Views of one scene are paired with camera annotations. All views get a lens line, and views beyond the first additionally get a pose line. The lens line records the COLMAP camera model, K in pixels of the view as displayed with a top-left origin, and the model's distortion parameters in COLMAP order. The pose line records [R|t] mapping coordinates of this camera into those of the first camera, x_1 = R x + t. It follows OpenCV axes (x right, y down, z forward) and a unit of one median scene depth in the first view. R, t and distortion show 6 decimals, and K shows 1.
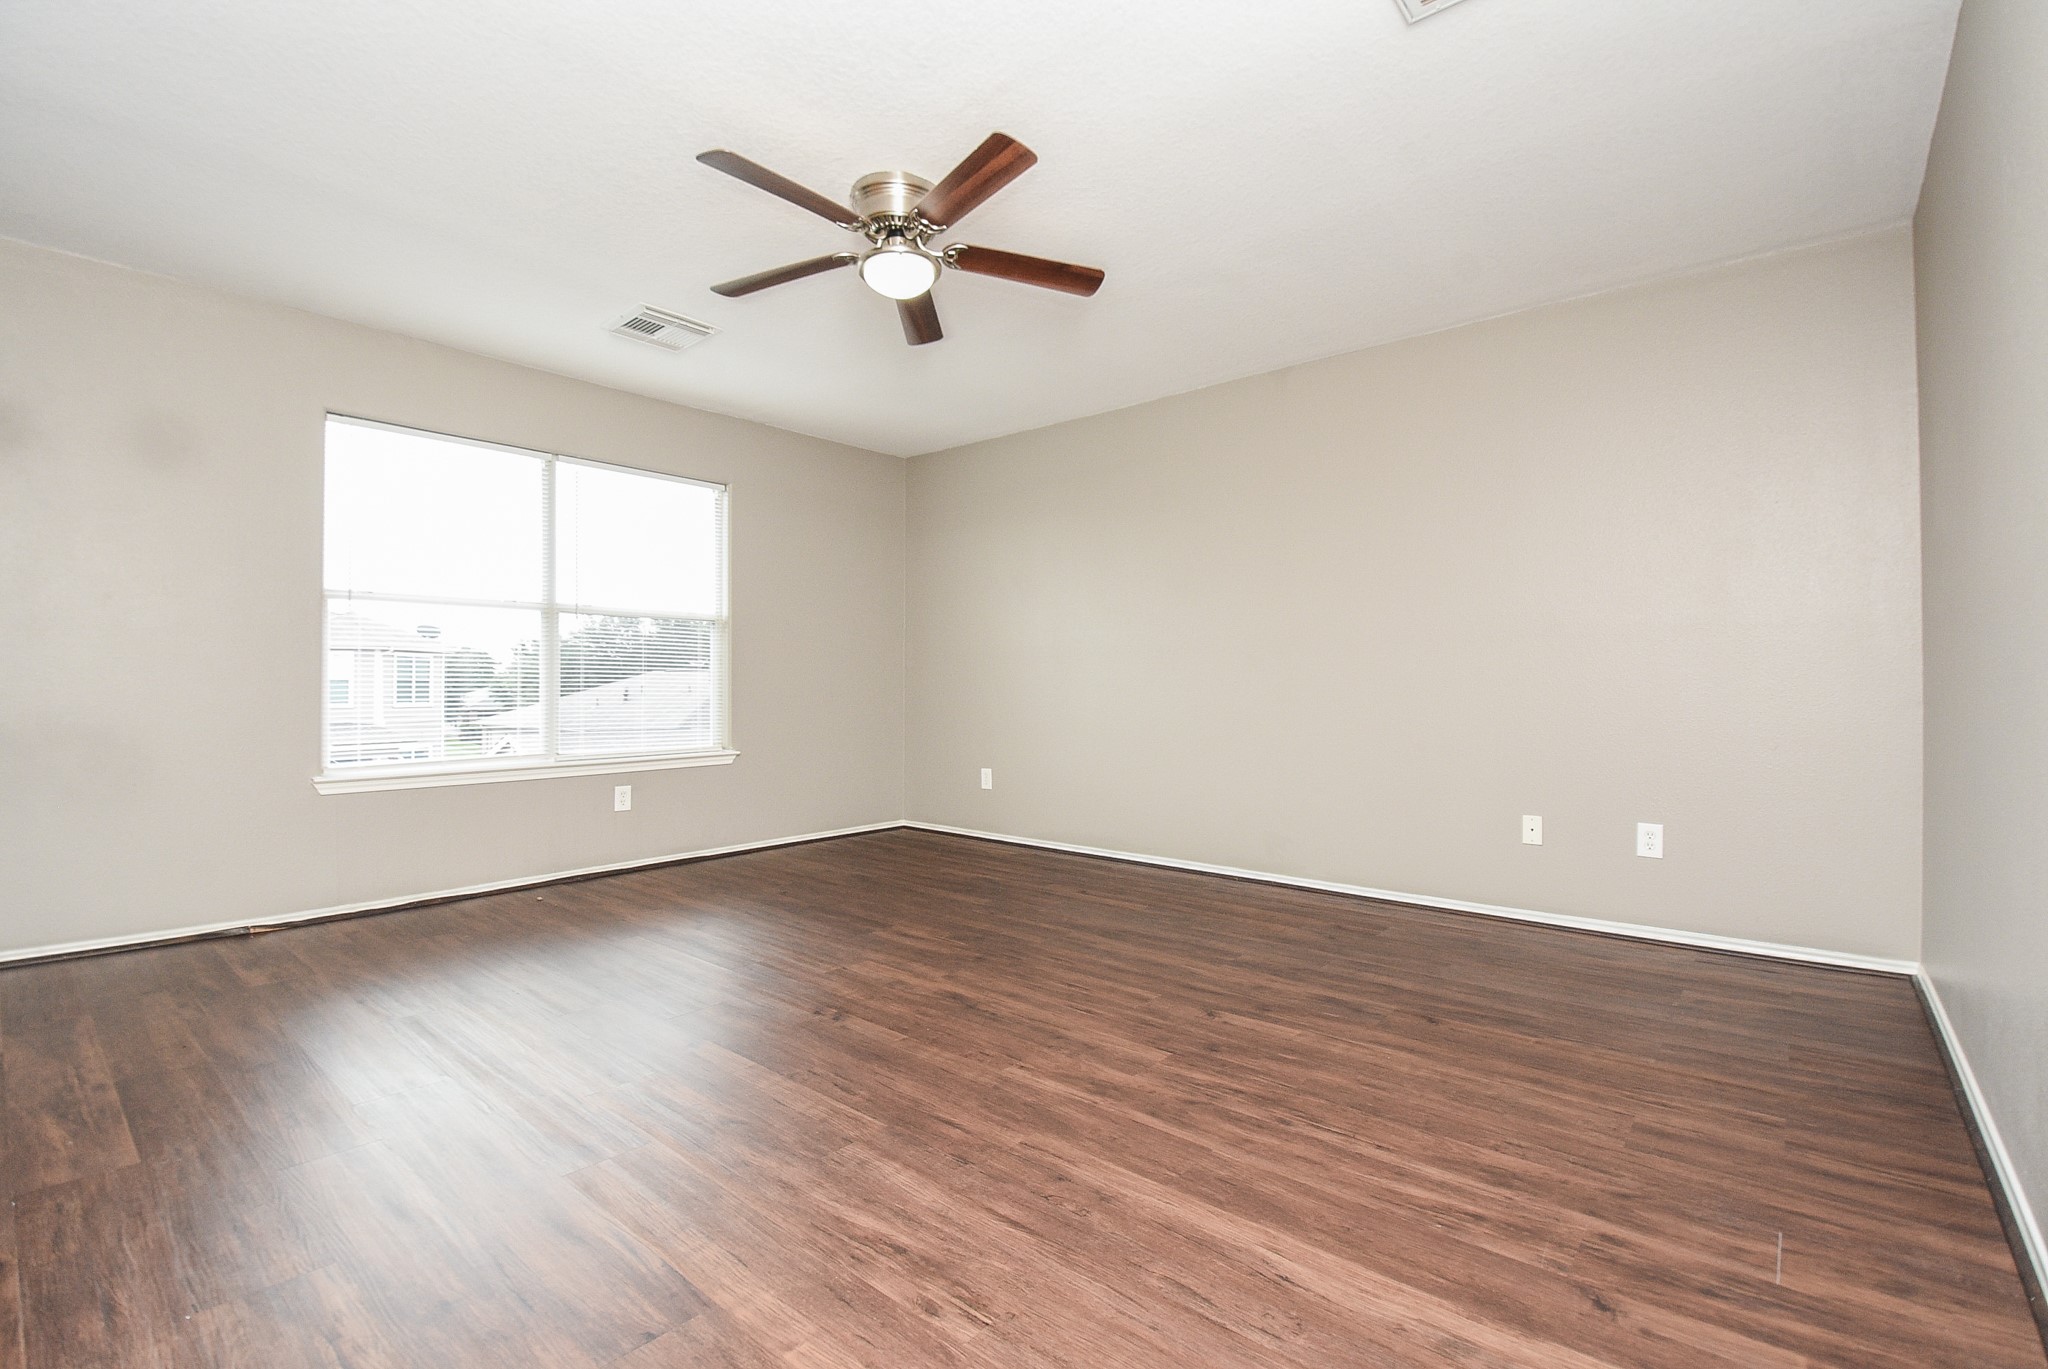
lens RADIAL K [[914.6, 0, 1029.7], [0, 914.6, 678.2], [0, 0, 1]] dist [0.003068, -0.015751]
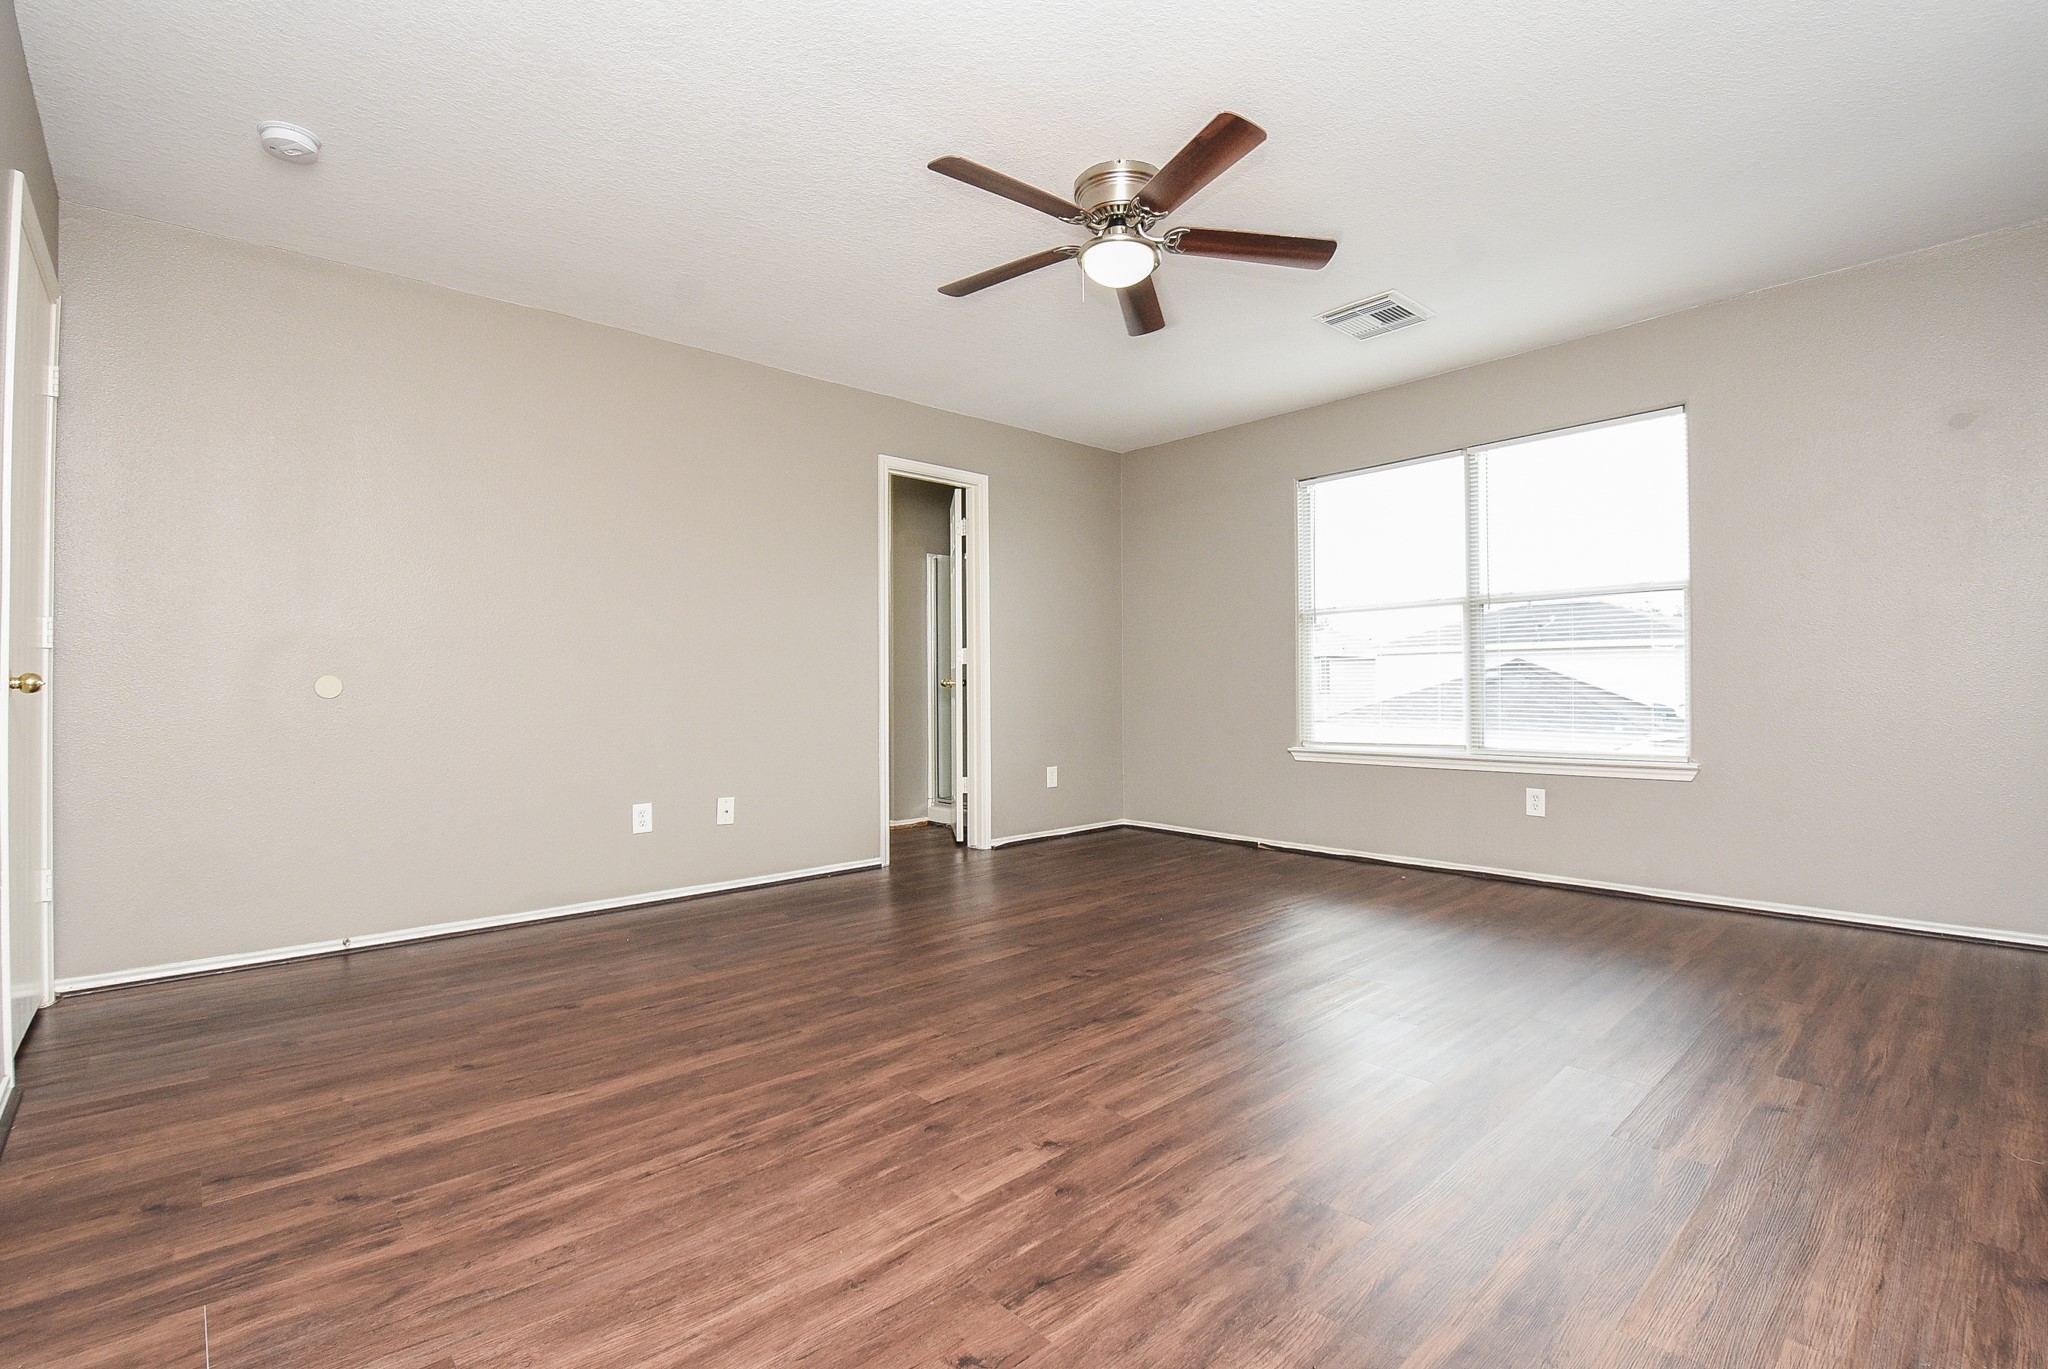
lens RADIAL K [[914.6, 0, 1029.7], [0, 914.6, 678.2], [0, 0, 1]] dist [0.003068, -0.015751]
pose [[-0.117388, -0.004890, -0.993074, 1.095214], [0.015393, 0.999859, -0.006743, 0.015214], [0.992967, -0.016078, -0.117296, 1.301929]]
